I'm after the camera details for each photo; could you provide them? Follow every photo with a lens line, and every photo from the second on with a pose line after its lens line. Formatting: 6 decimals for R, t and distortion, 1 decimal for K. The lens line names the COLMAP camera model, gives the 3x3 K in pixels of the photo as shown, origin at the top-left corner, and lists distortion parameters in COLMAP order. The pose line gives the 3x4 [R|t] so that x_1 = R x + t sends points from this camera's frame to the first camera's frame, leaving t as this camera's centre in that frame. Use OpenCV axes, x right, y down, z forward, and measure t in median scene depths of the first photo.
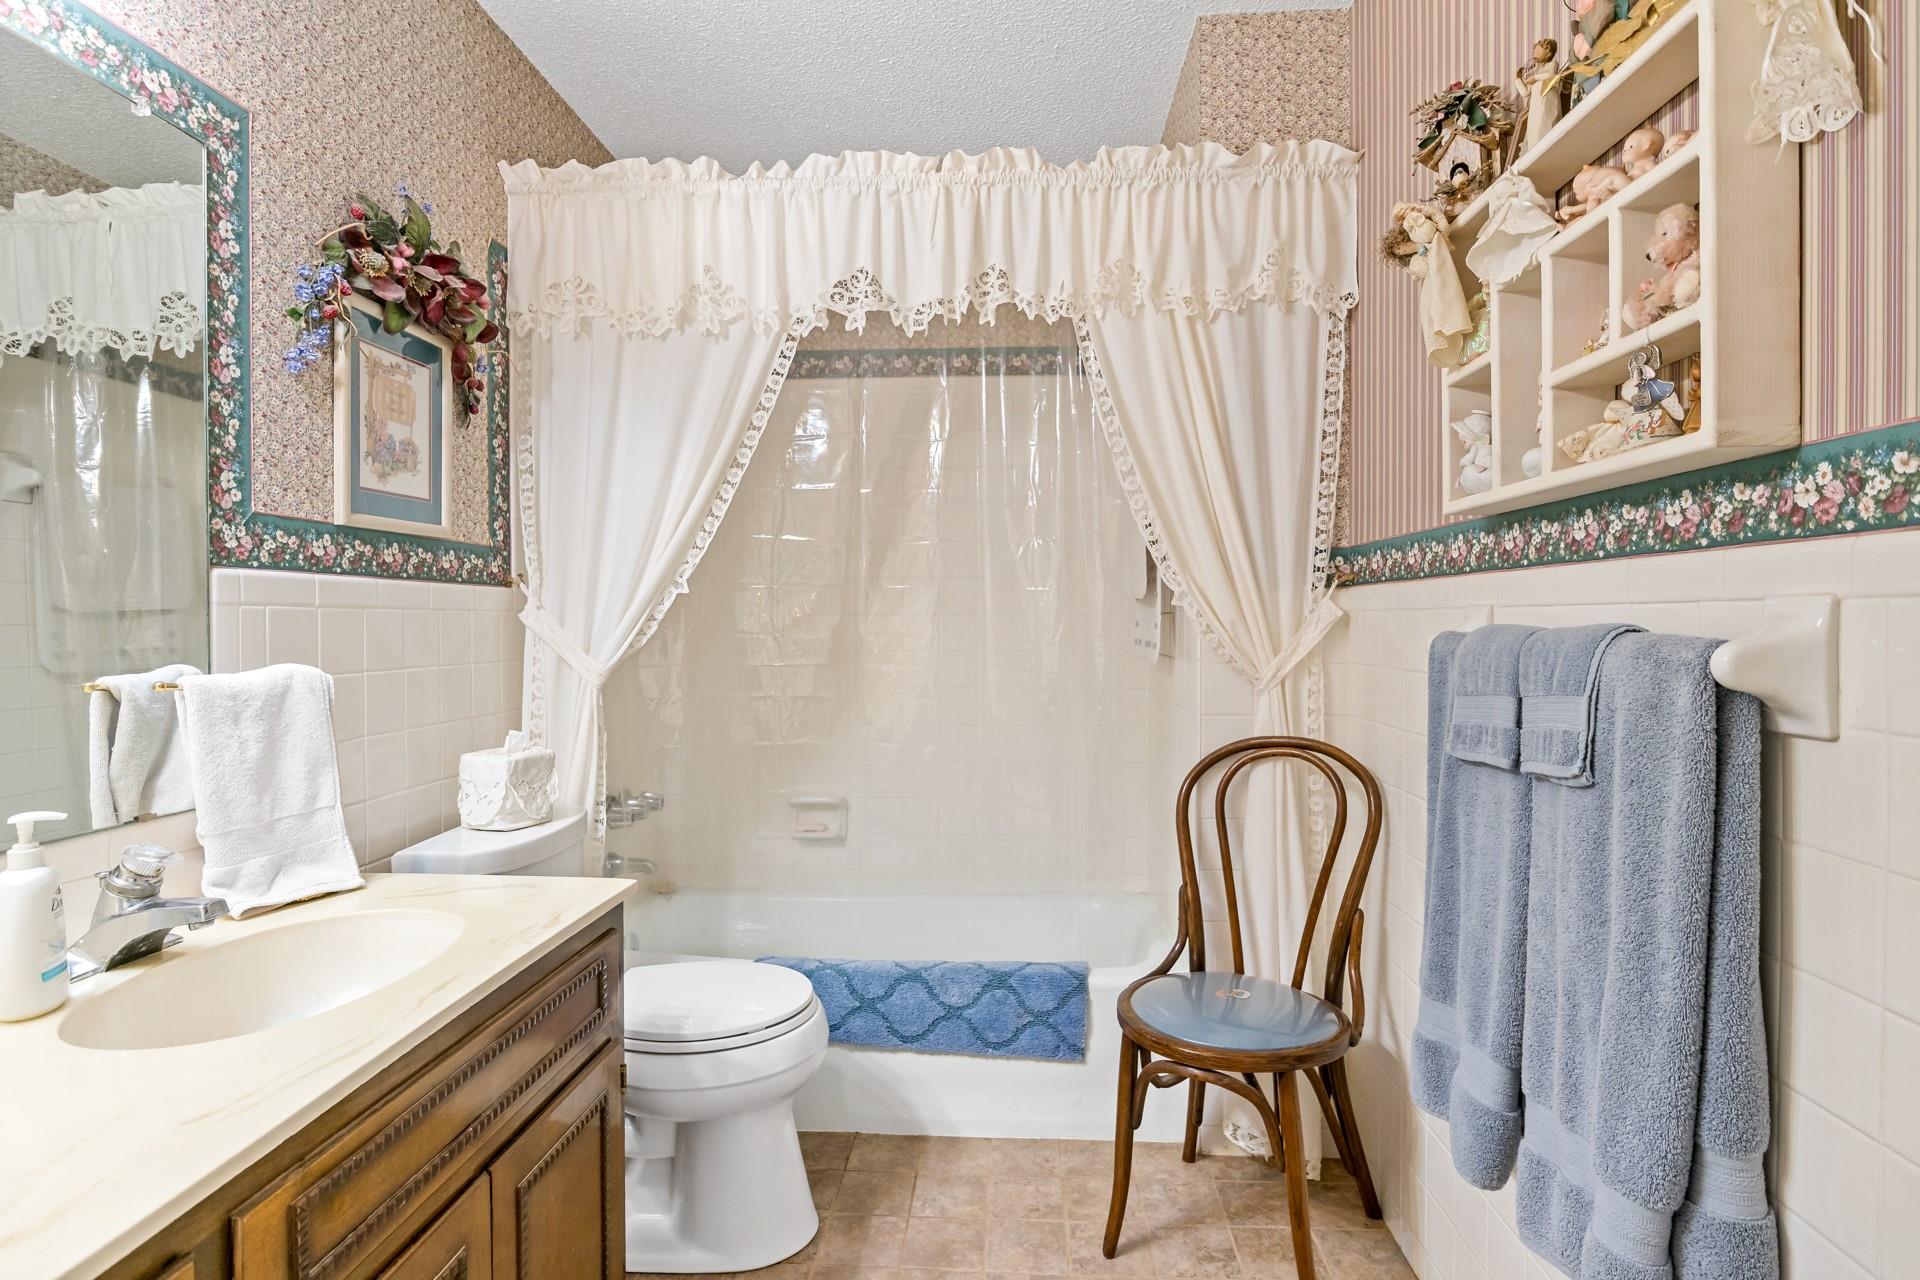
lens RADIAL K [[962.3, 0, 960.5], [0, 962.3, 623.2], [0, 0, 1]] dist [-0.005589, -0.003343]
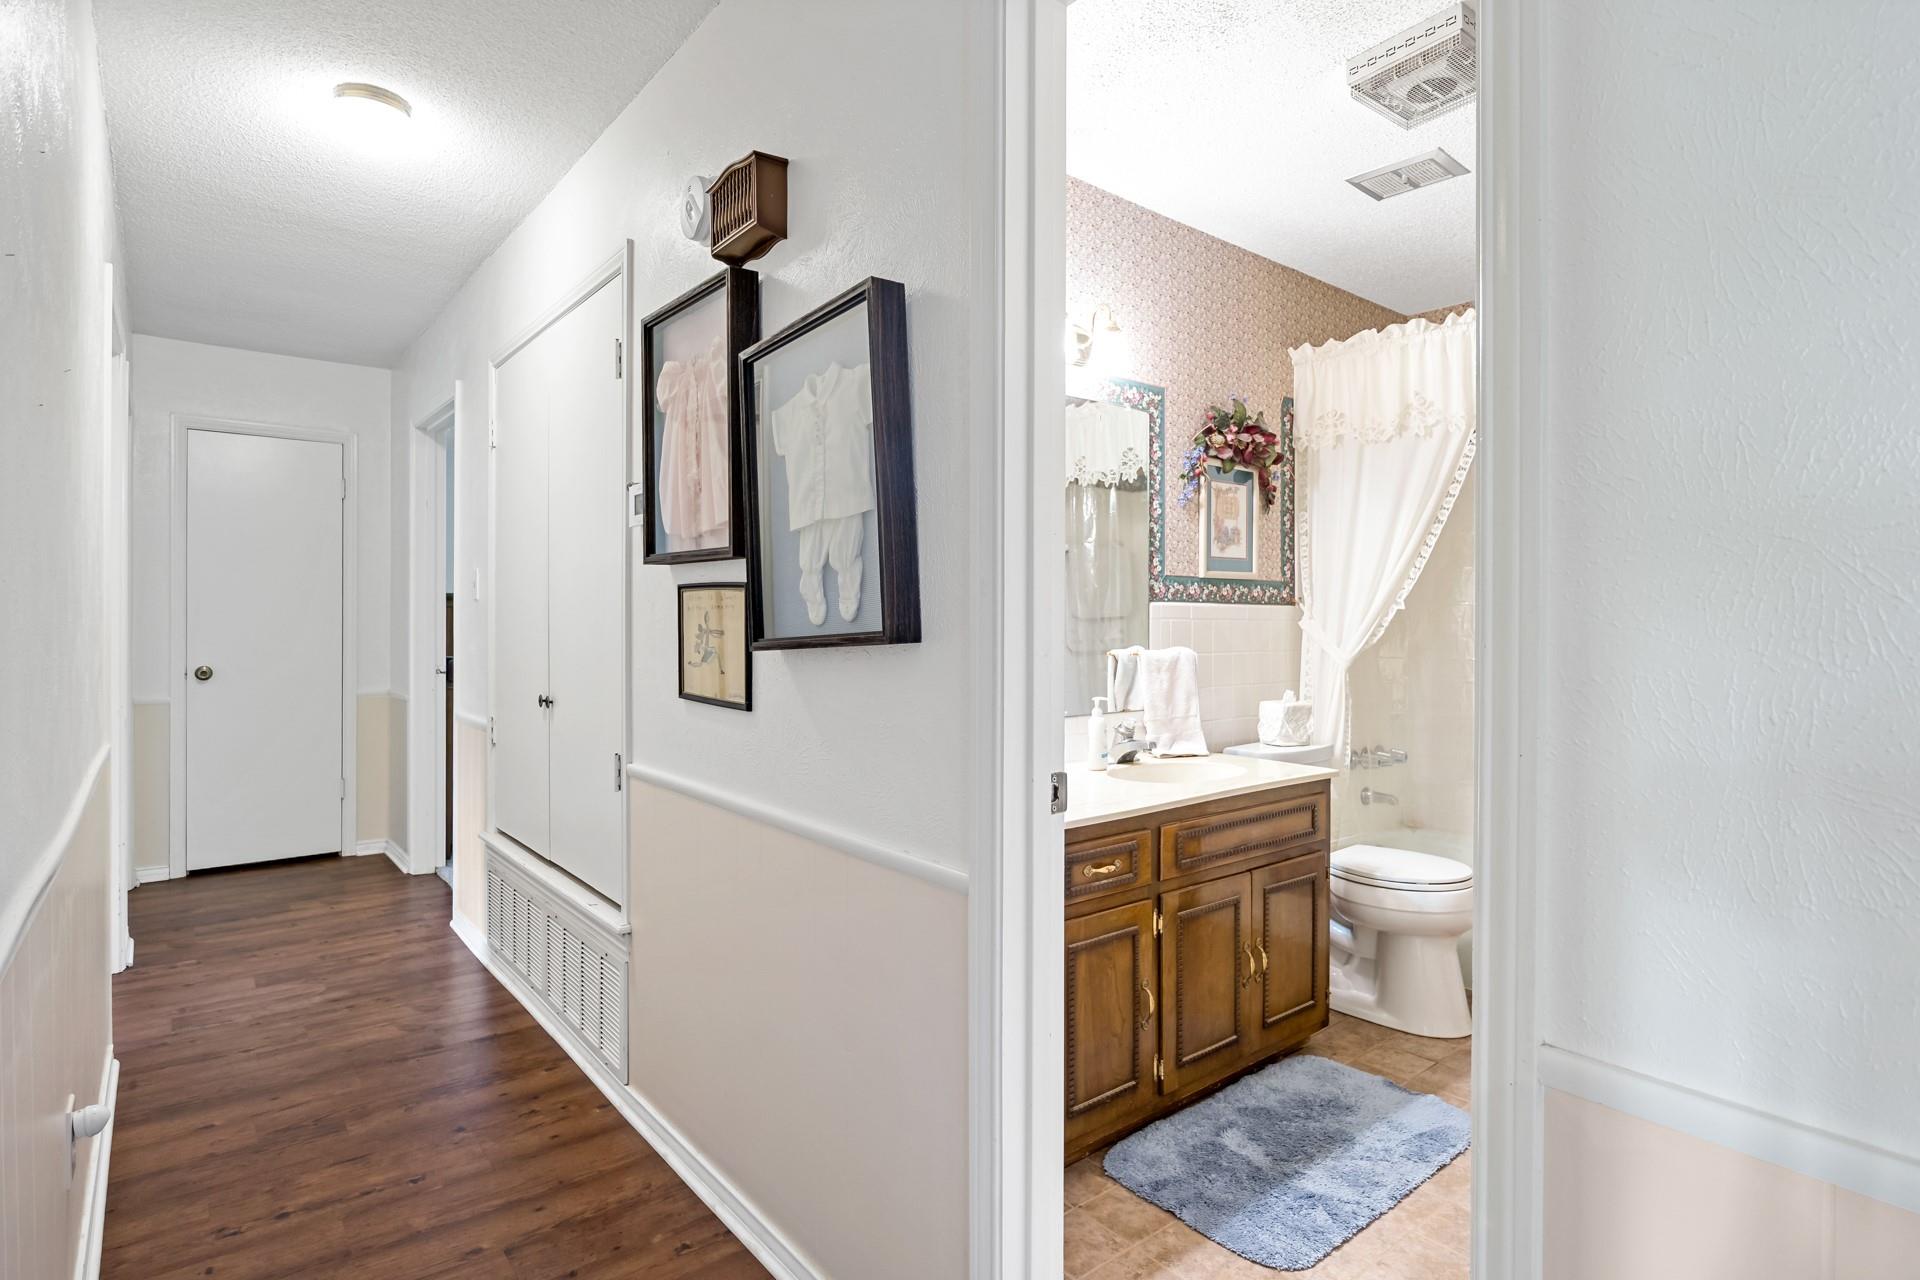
lens RADIAL K [[962.3, 0, 960.4], [0, 962.3, 624.8], [0, 0, 1]] dist [-0.005589, -0.003343]
pose [[0.670779, 0.009306, -0.741599, 0.439727], [-0.007621, 0.999955, 0.005655, -0.011903], [0.741618, 0.001859, 0.670819, -0.625780]]
